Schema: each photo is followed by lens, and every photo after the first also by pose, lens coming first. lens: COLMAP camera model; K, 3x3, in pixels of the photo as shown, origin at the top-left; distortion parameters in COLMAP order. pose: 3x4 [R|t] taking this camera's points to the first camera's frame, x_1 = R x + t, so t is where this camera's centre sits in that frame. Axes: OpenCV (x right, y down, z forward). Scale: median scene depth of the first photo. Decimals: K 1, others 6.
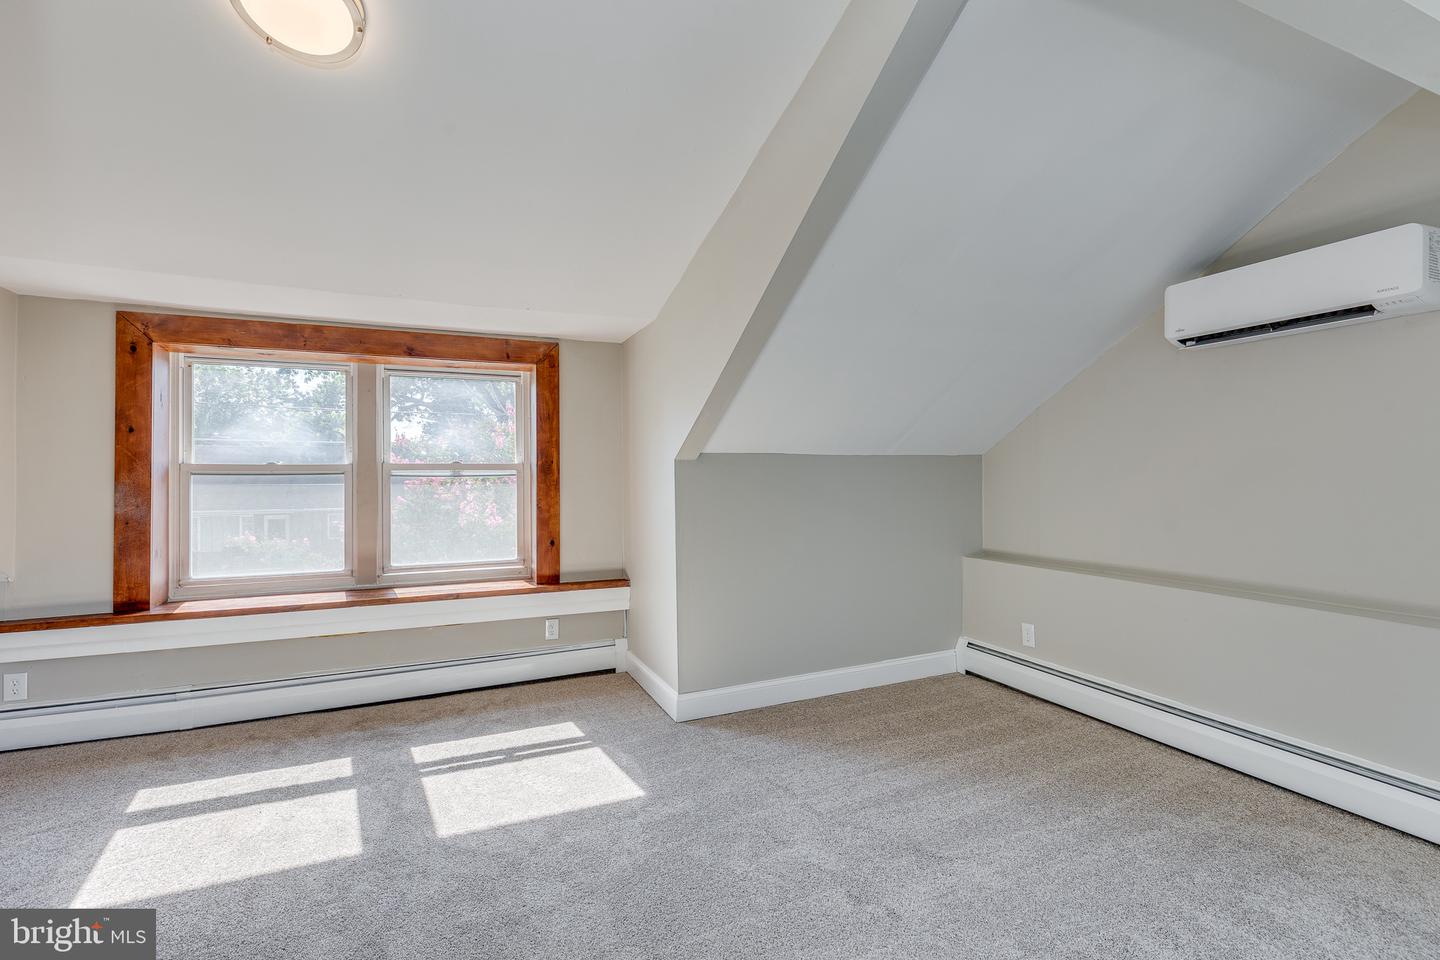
lens RADIAL K [[647.3, 0, 725.6], [0, 647.3, 476.8], [0, 0, 1]] dist [0.007177, -0.002460]
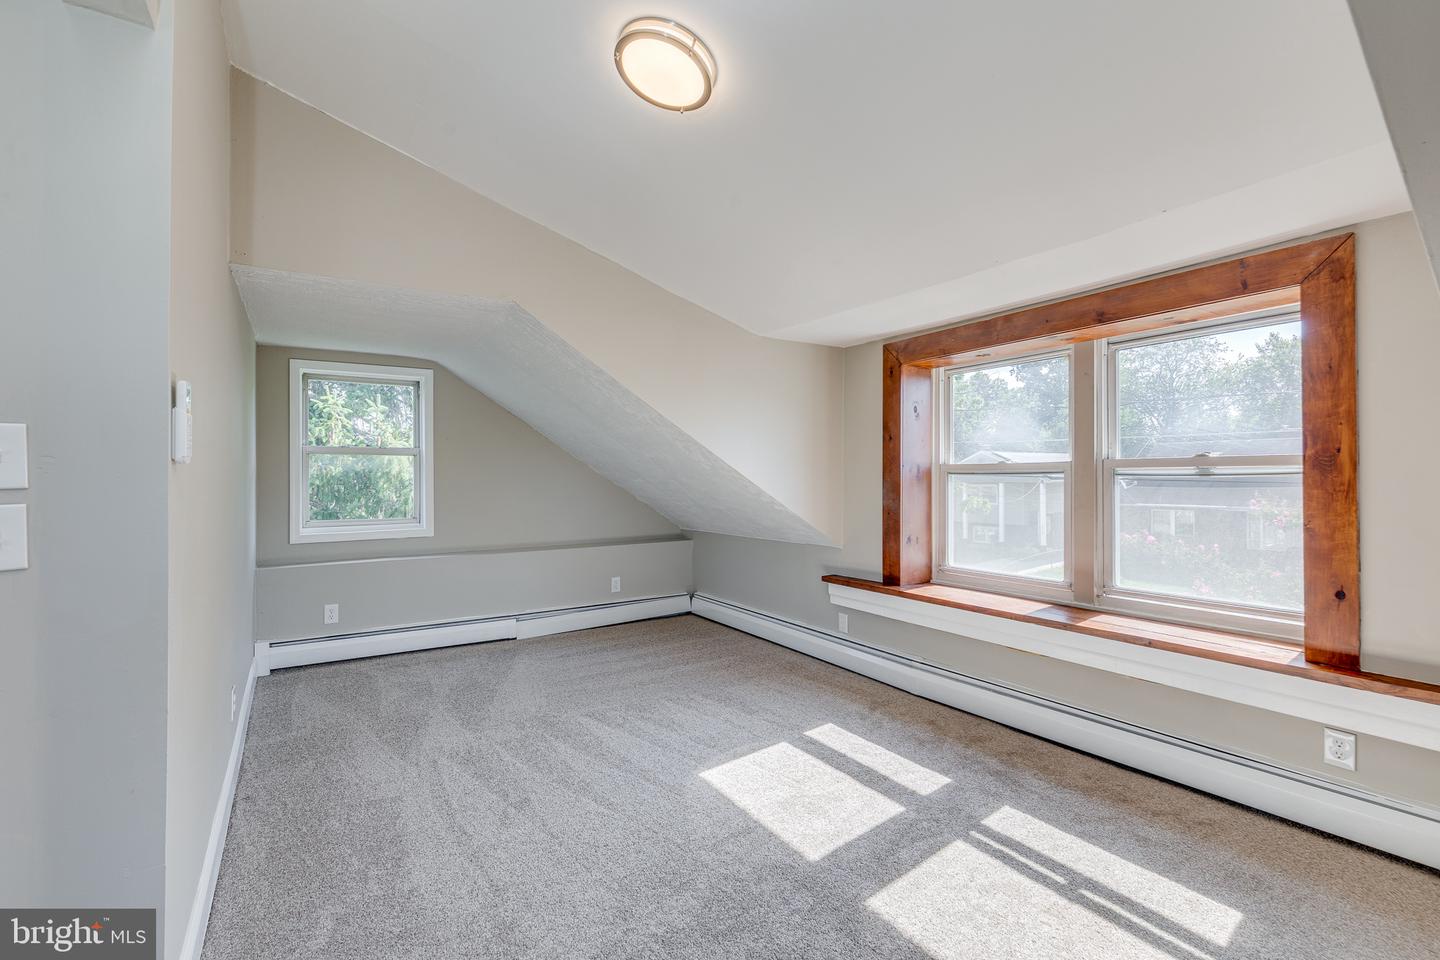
lens RADIAL K [[647.3, 0, 710.2], [0, 647.3, 475.5], [0, 0, 1]] dist [0.007177, -0.002460]
pose [[0.148912, 0.001770, -0.988849, 0.255960], [0.002828, 0.999994, 0.002216, -0.004414], [0.988846, -0.003127, 0.148906, 0.471331]]
